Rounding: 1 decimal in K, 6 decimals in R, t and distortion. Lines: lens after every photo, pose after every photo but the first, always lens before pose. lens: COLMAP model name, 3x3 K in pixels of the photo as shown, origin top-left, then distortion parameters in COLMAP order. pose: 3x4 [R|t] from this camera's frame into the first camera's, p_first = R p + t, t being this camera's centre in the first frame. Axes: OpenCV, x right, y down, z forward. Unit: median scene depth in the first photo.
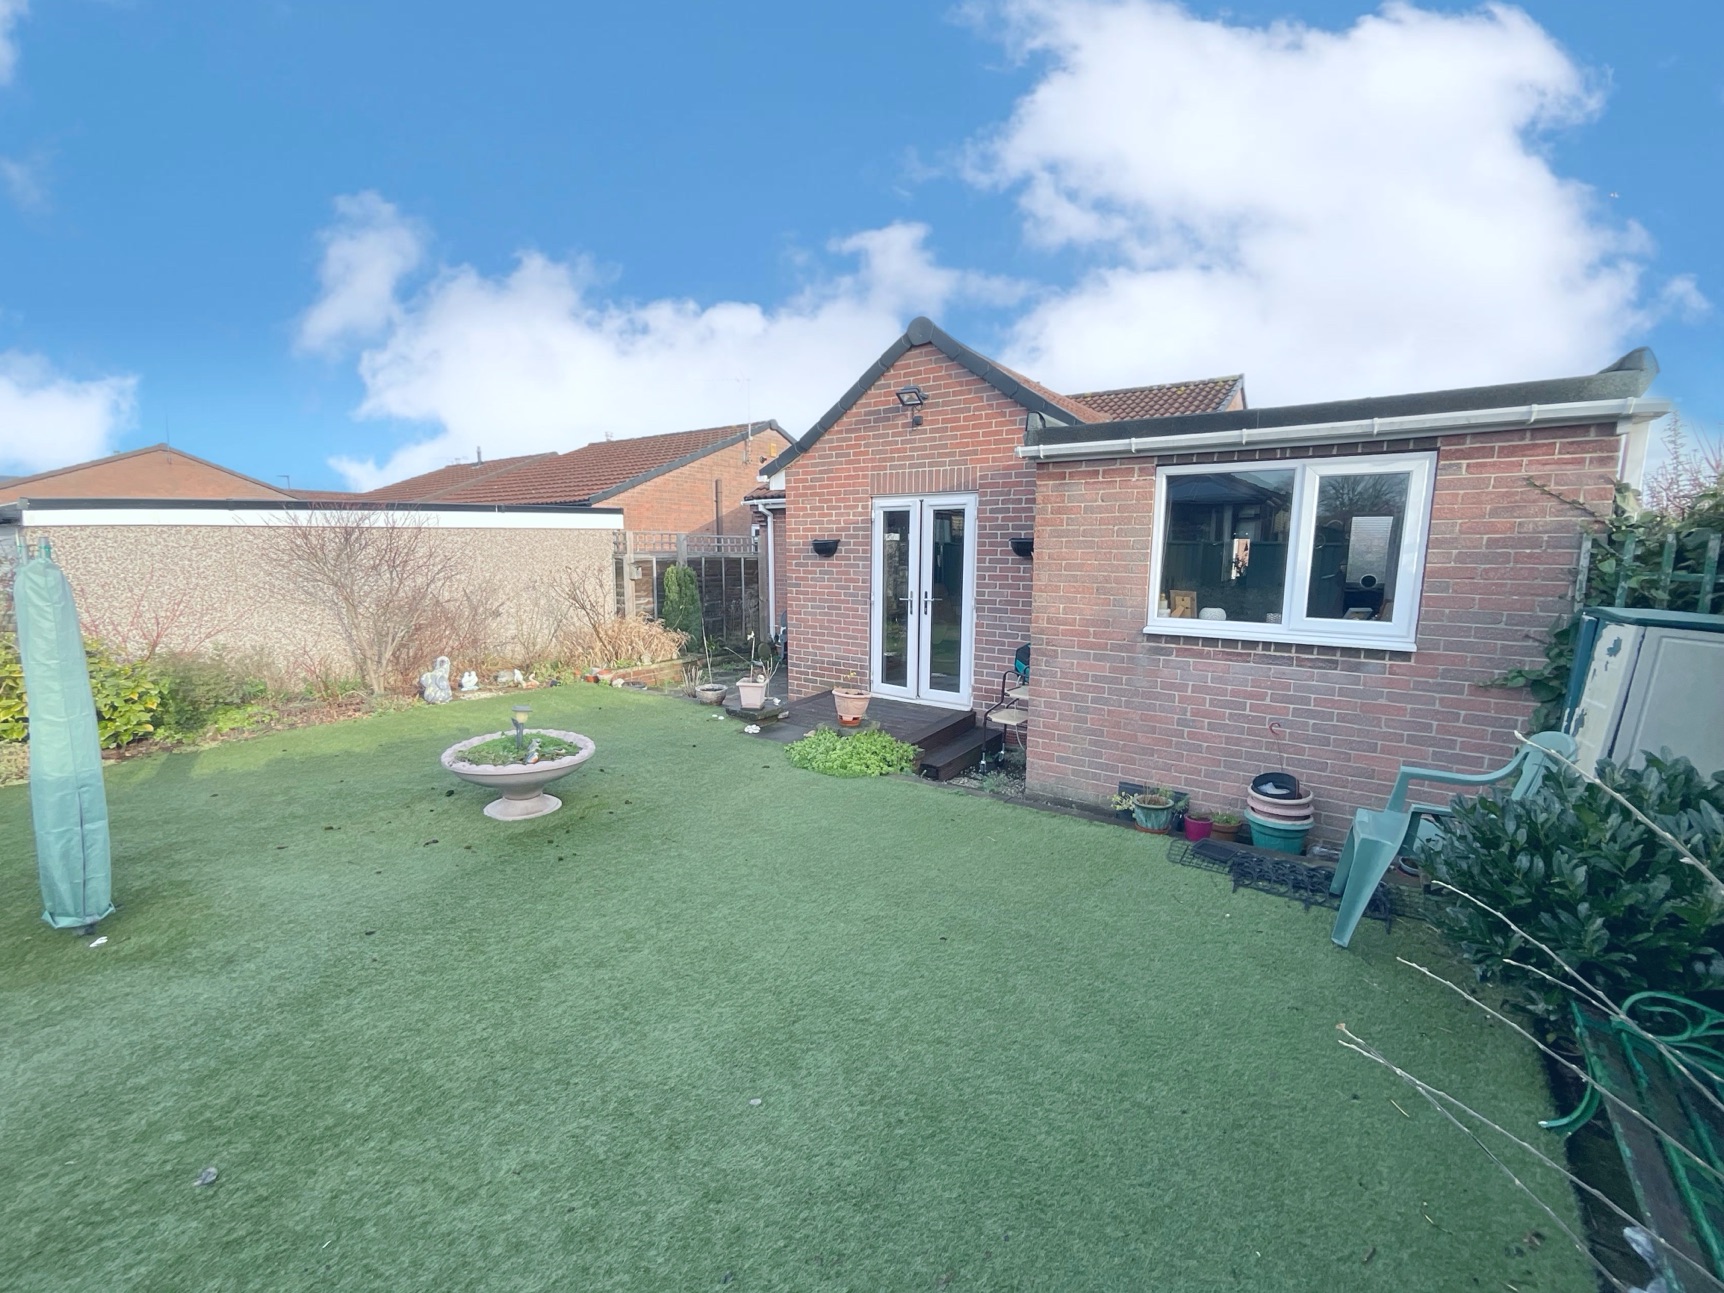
lens RADIAL K [[696.1, 0, 858.9], [0, 696.1, 647.5], [0, 0, 1]] dist [-0.004381, 0.000186]
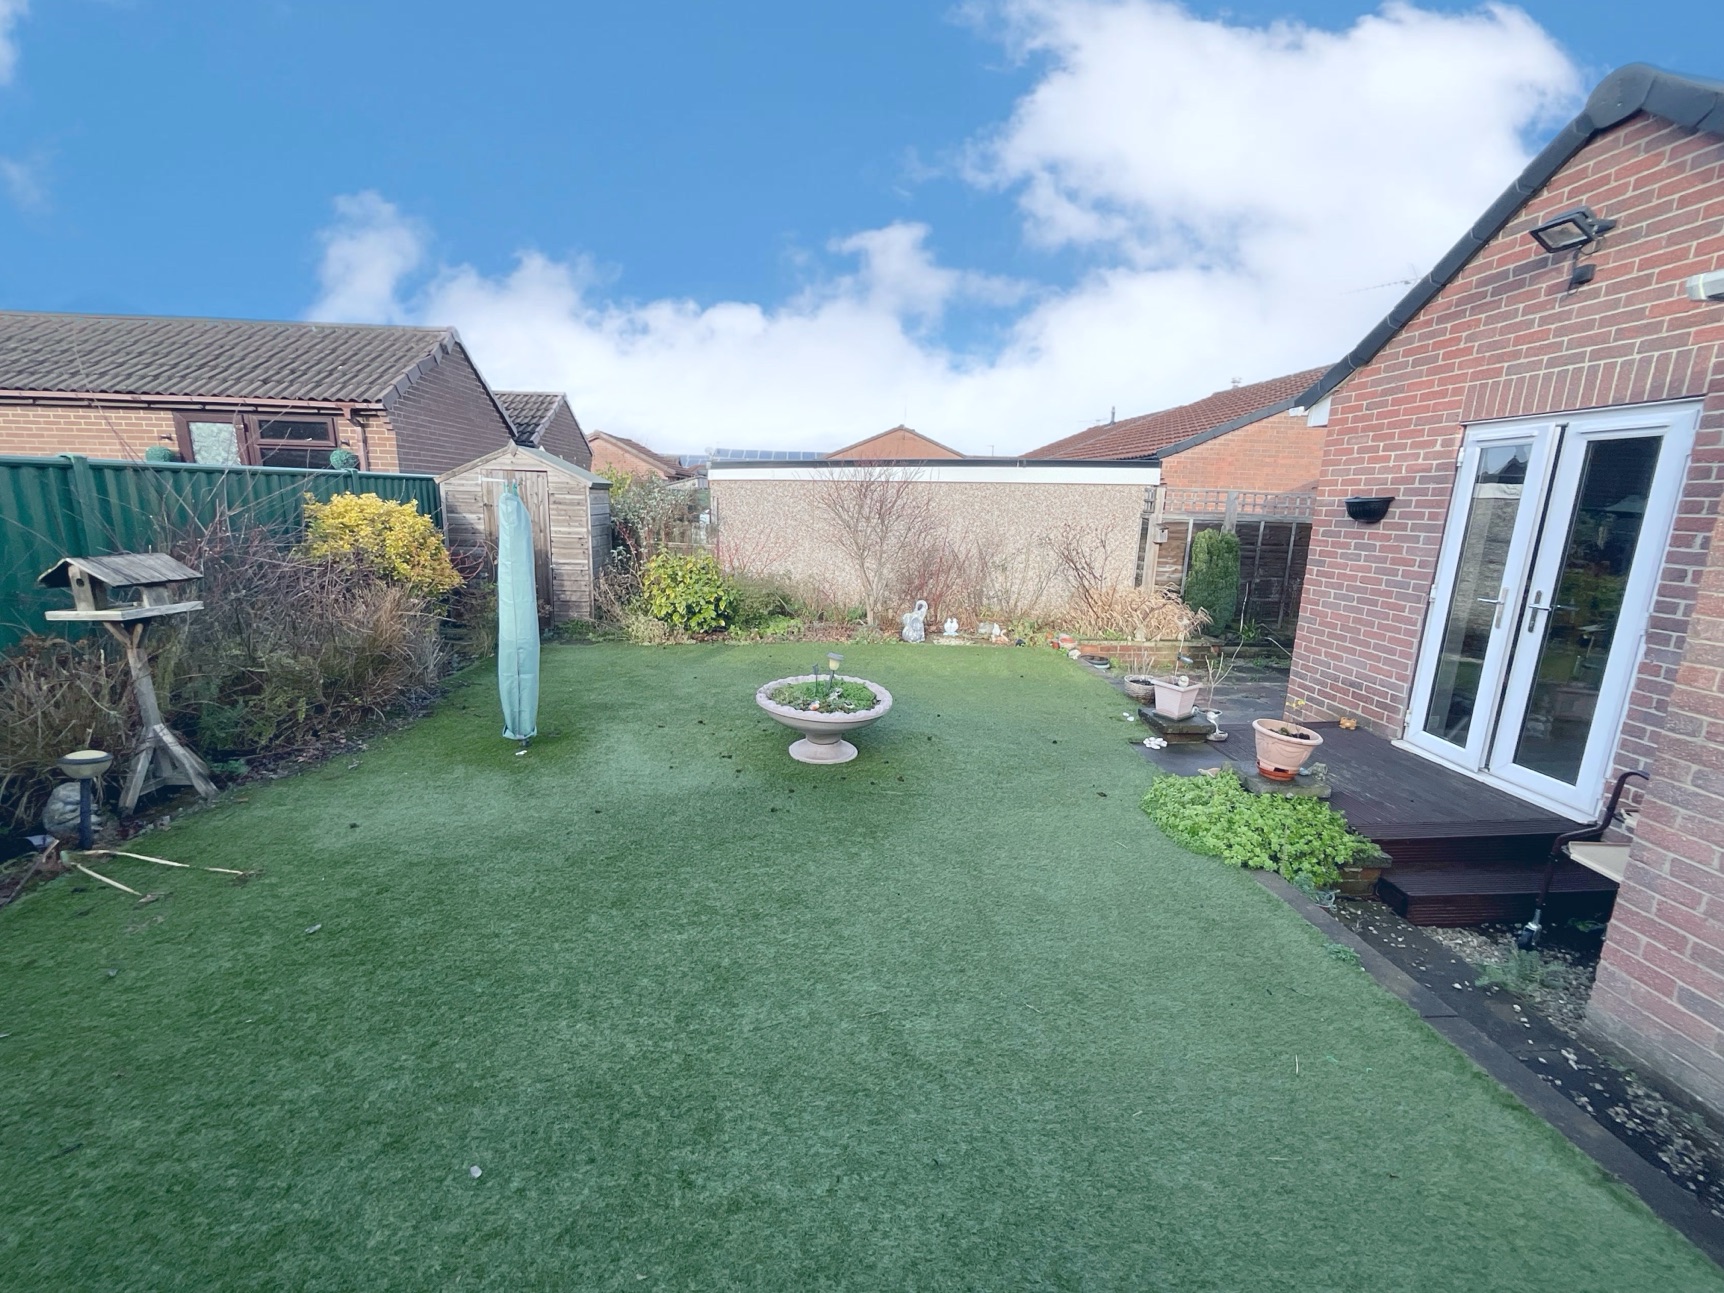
lens RADIAL K [[696.1, 0, 863.6], [0, 696.1, 645.7], [0, 0, 1]] dist [-0.004381, 0.000186]
pose [[0.630964, 0.171052, -0.756720, 0.183410], [-0.133353, 0.984786, 0.111413, -0.027453], [0.764265, 0.030613, 0.644175, 0.229799]]
